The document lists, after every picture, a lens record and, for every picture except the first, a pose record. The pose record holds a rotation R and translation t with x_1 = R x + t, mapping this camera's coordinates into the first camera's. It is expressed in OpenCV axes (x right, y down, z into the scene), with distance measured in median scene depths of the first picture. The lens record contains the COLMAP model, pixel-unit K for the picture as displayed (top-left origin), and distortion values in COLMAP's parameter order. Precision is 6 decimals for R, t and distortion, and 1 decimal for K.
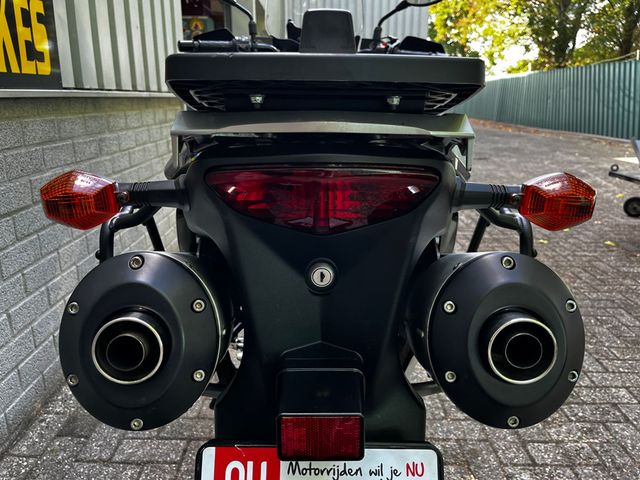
lens RADIAL K [[490.8, 0, 318.4], [0, 490.8, 241.1], [0, 0, 1]] dist [0.074392, -0.115965]
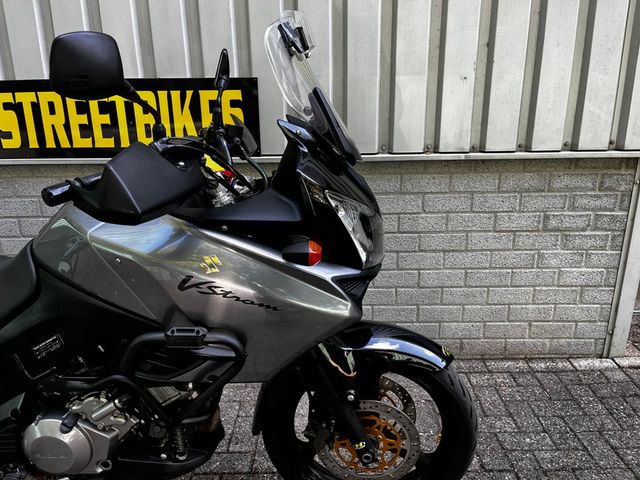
lens RADIAL K [[490.8, 0, 318.4], [0, 490.8, 241.1], [0, 0, 1]] dist [0.074392, -0.115965]
pose [[-0.012159, 0.287135, -0.957813, 0.764725], [-0.265871, 0.922475, 0.279916, -0.521836], [0.963932, 0.258058, 0.065124, 1.177888]]
